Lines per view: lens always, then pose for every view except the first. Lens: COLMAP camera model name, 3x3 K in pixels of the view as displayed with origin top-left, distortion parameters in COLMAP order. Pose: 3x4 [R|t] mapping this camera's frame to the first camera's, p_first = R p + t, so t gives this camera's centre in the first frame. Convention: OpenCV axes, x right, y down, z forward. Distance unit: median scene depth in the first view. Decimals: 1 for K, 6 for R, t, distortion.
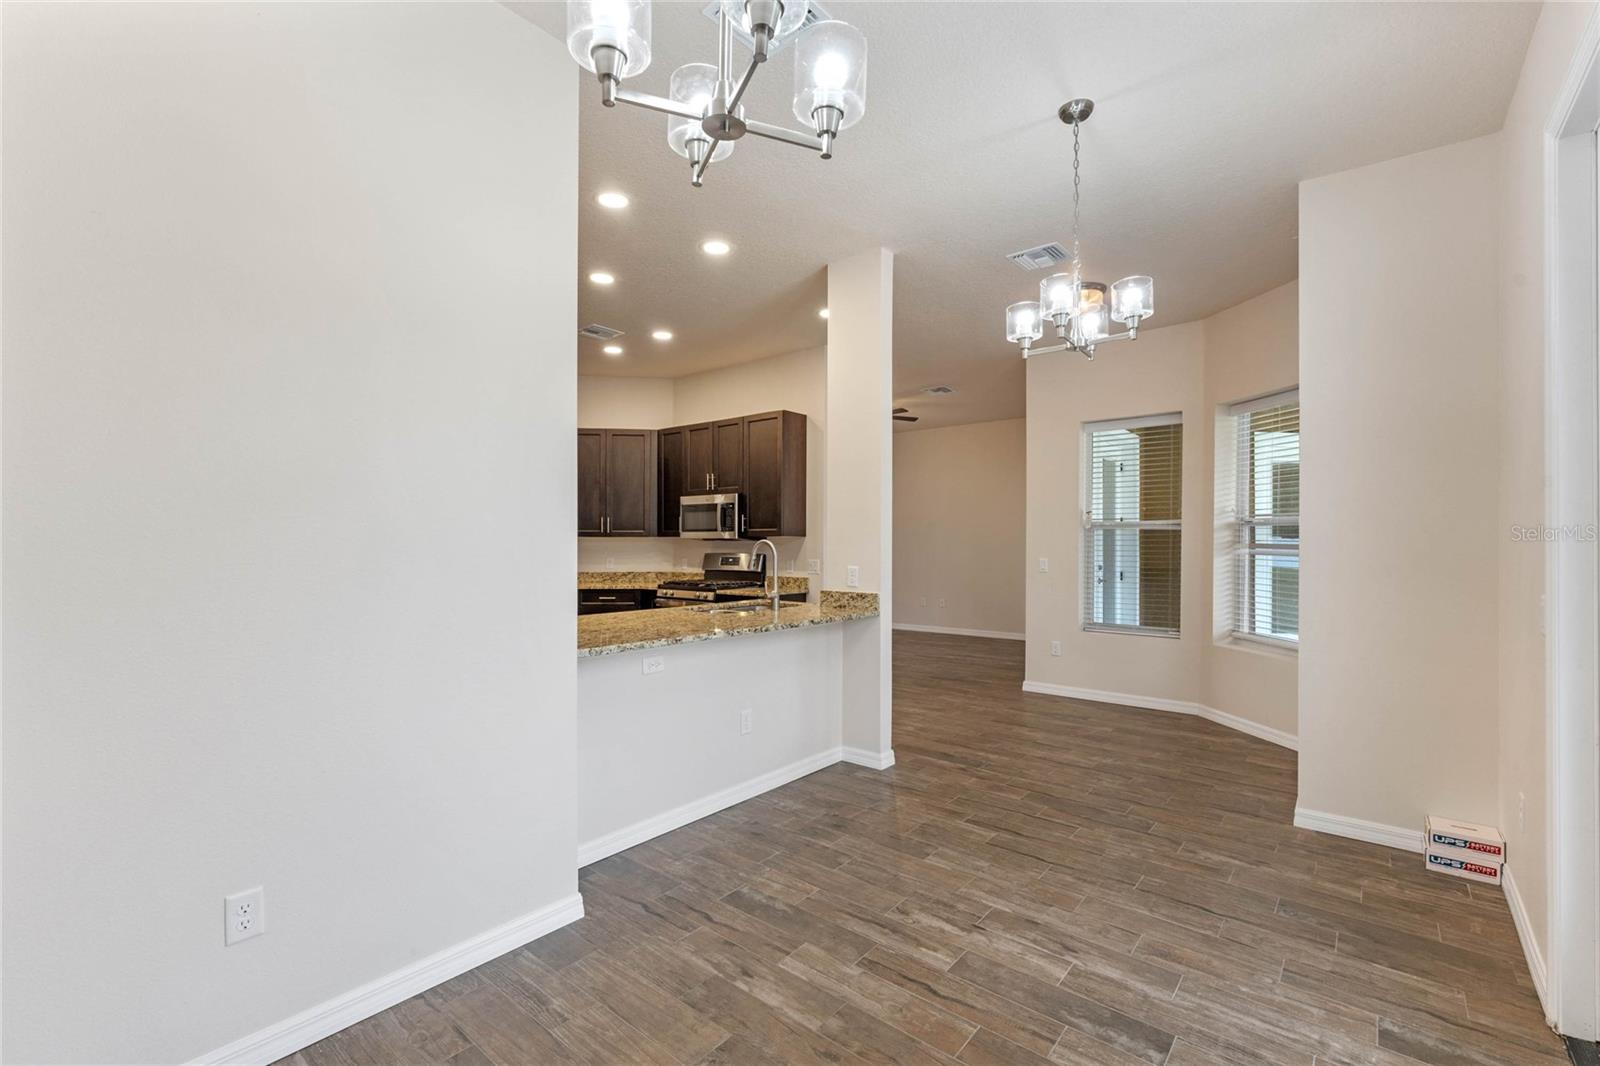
lens RADIAL K [[701.9, 0, 786.8], [0, 701.9, 530.5], [0, 0, 1]] dist [0.004038, -0.000047]
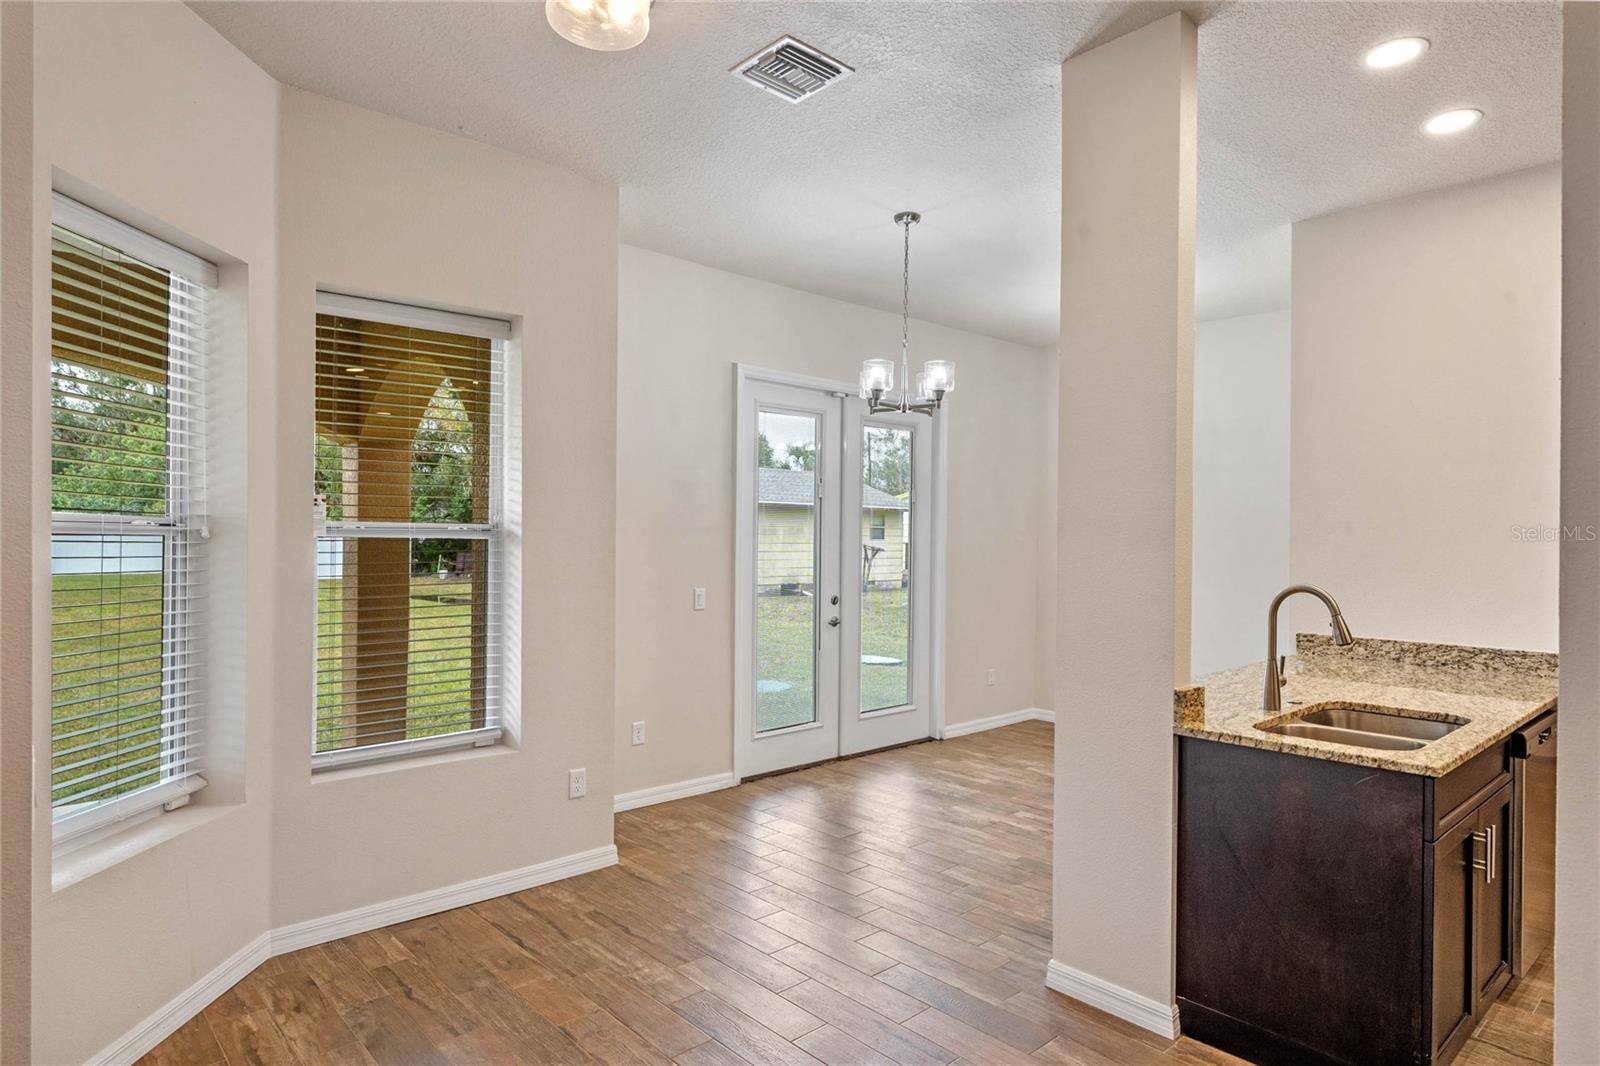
lens RADIAL K [[902.9, 0, 795.3], [0, 902.9, 523.9], [0, 0, 1]] dist [0.007707, -0.003419]
pose [[-0.991392, -0.011864, 0.130389, 0.340301], [-0.015912, 0.999422, -0.030051, -0.007125], [-0.129957, -0.031867, -0.991007, 2.275033]]
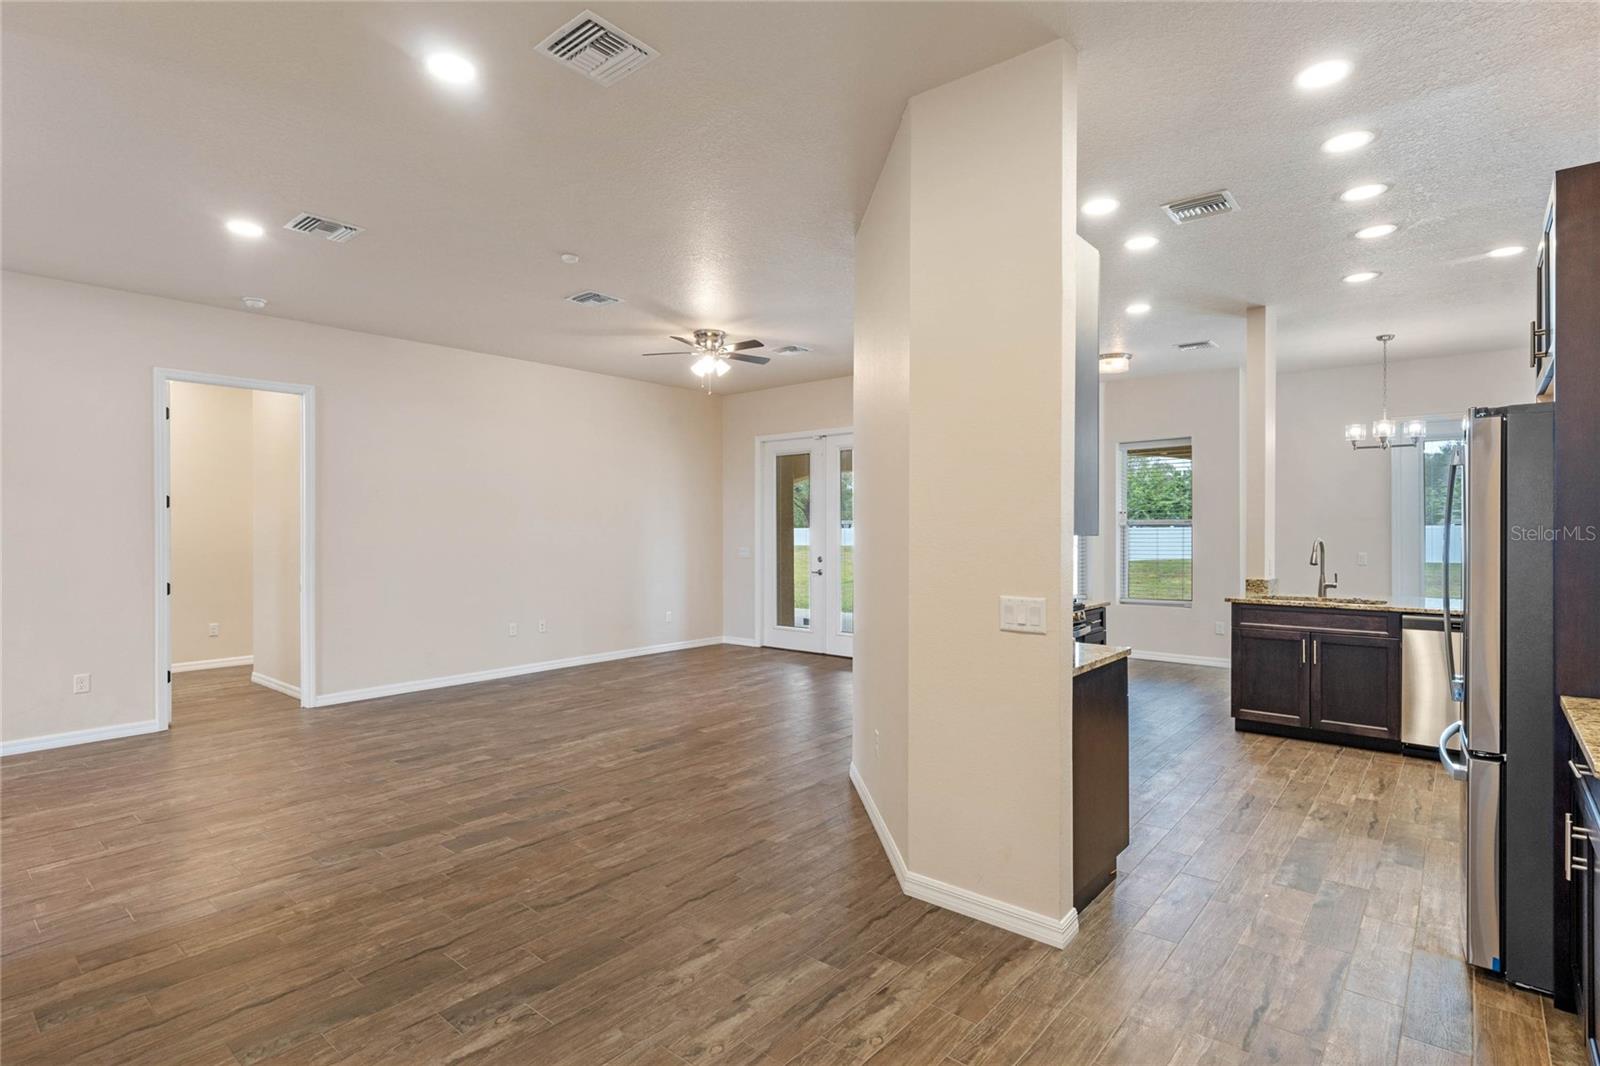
lens RADIAL K [[794.6, 0, 807.2], [0, 794.6, 533.4], [0, 0, 1]] dist [-0.004903, 0.002312]
pose [[-0.011304, -0.005797, 0.999919, -1.741967], [-0.018452, 0.999814, 0.005587, 0.018085], [-0.999766, -0.018388, -0.011409, 2.437585]]
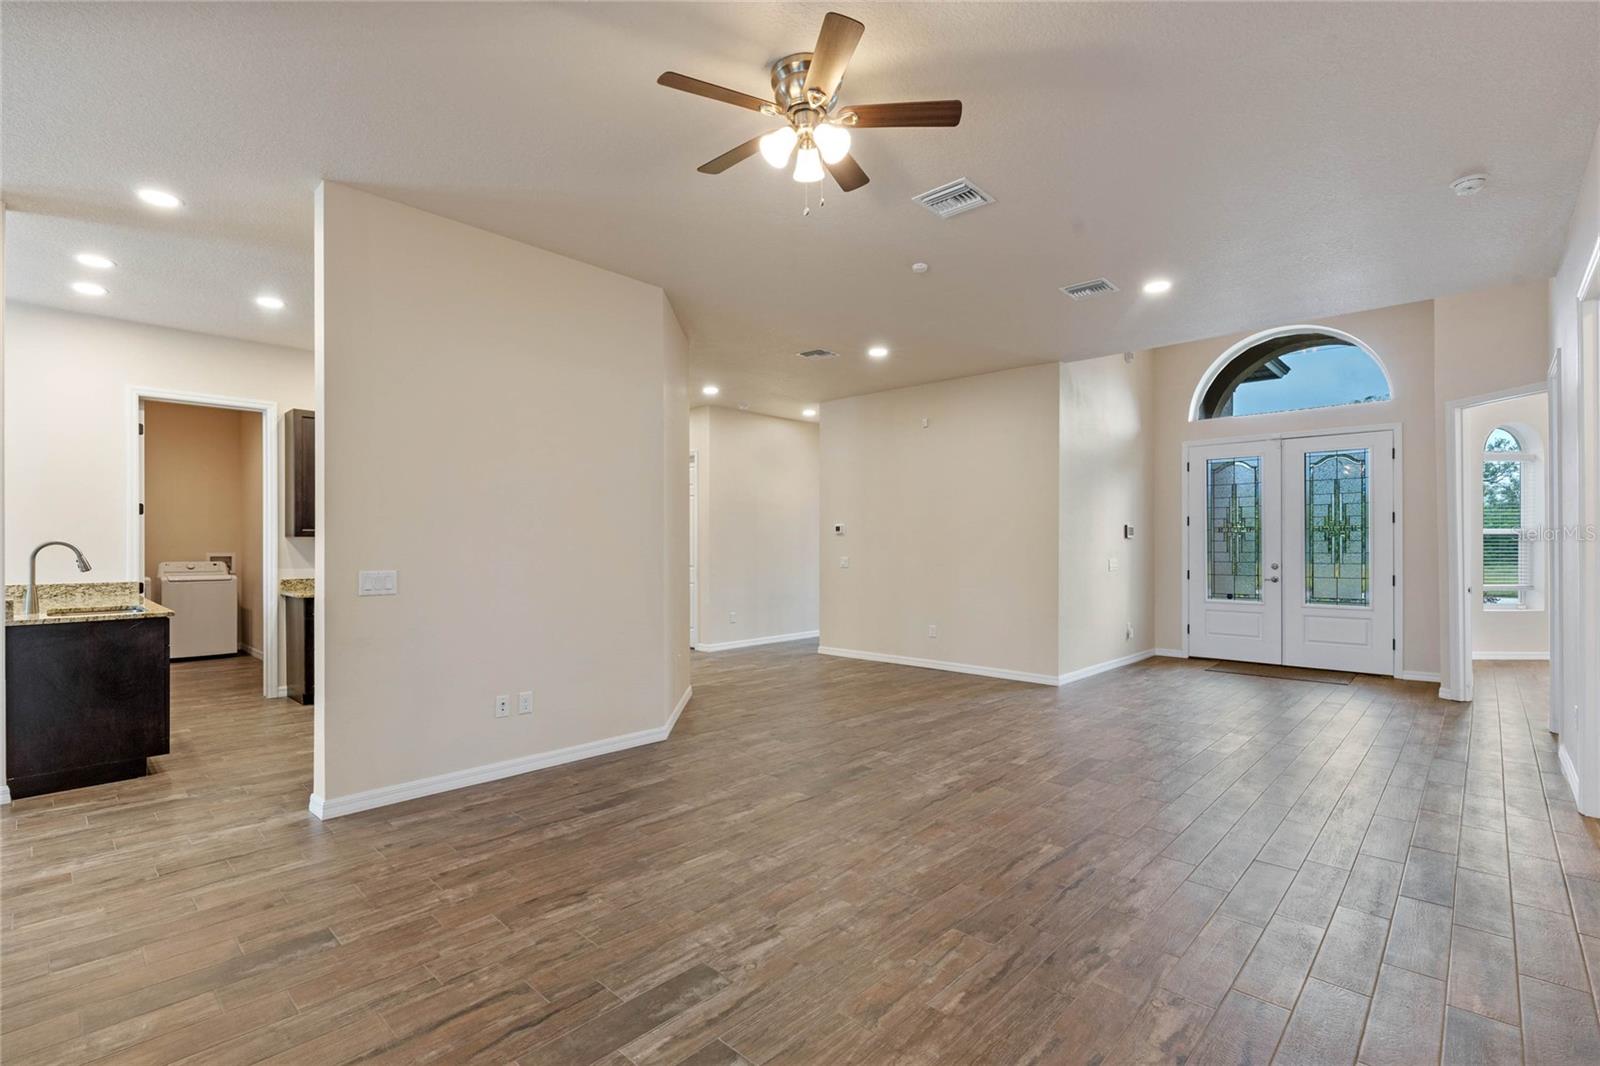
lens RADIAL K [[730.6, 0, 792.2], [0, 730.6, 545.3], [0, 0, 1]] dist [-0.000036, 0.000452]
pose [[-0.060555, -0.002794, -0.998161, 1.178263], [0.020339, 0.999785, -0.004032, 0.059336], [0.997958, -0.020545, -0.060485, 2.701446]]
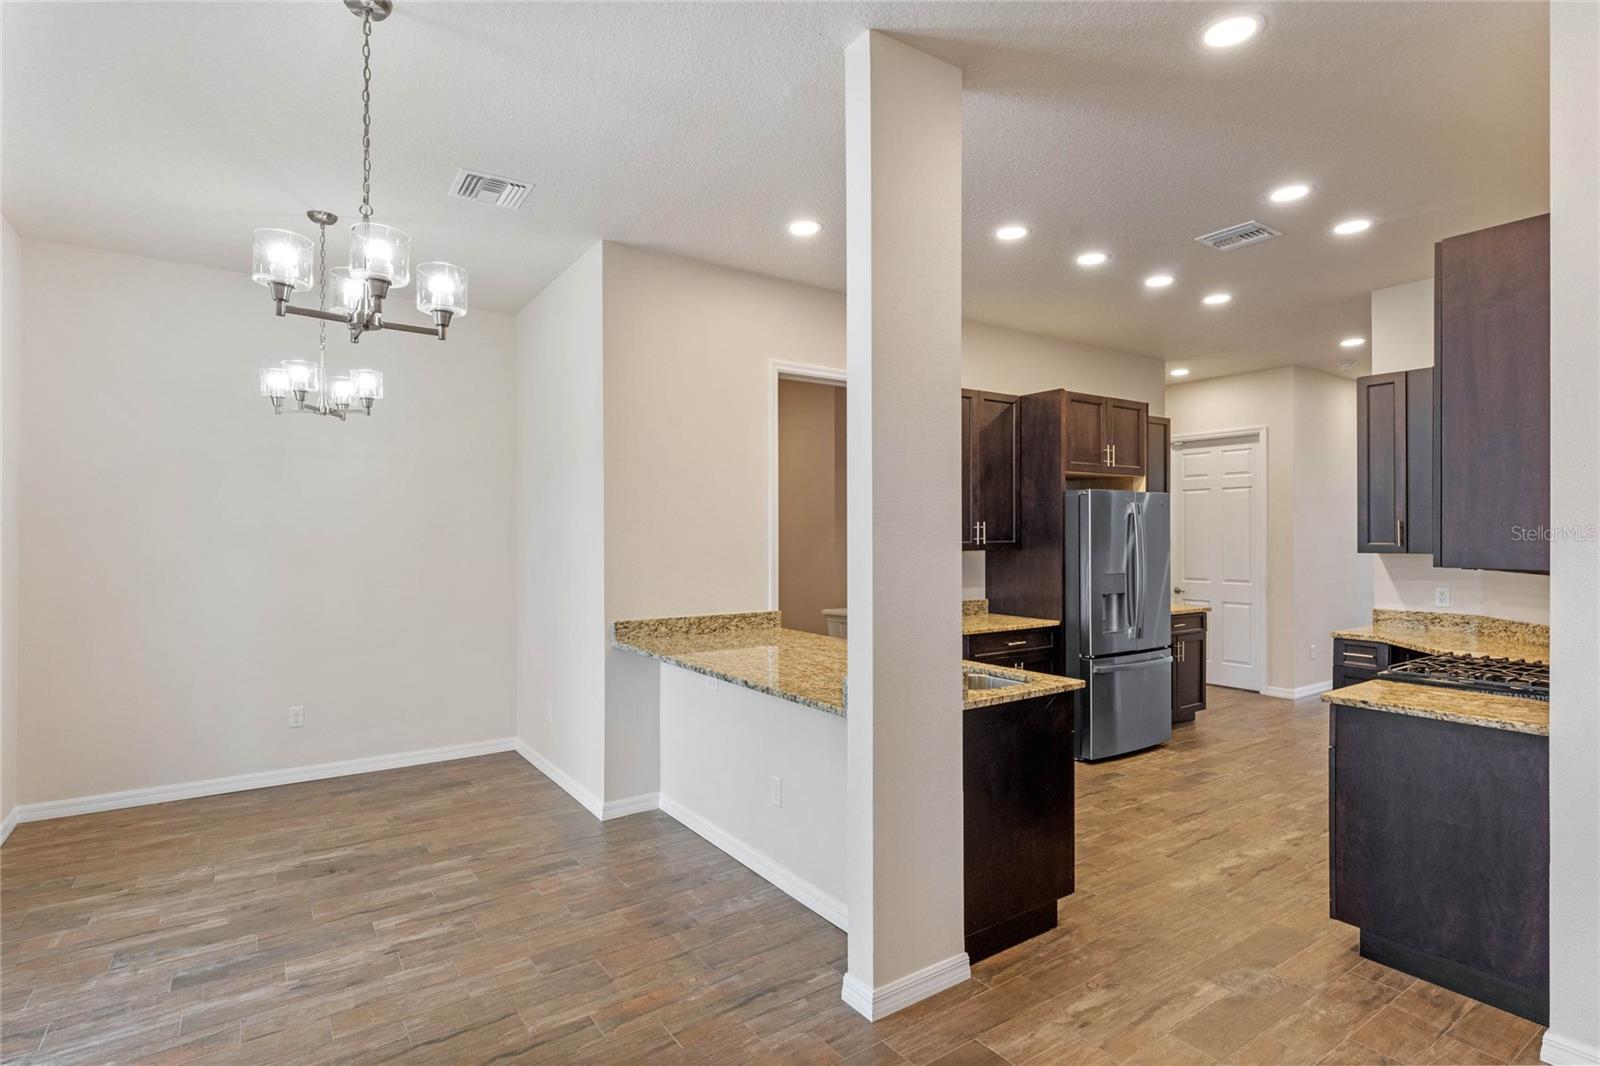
lens RADIAL K [[794.6, 0, 796.8], [0, 794.6, 535.6], [0, 0, 1]] dist [-0.004903, 0.002312]
pose [[-0.262732, -0.000979, -0.964868, 0.947188], [0.017382, 0.999832, -0.005748, -0.024632], [0.964712, -0.018282, -0.262671, 1.441870]]
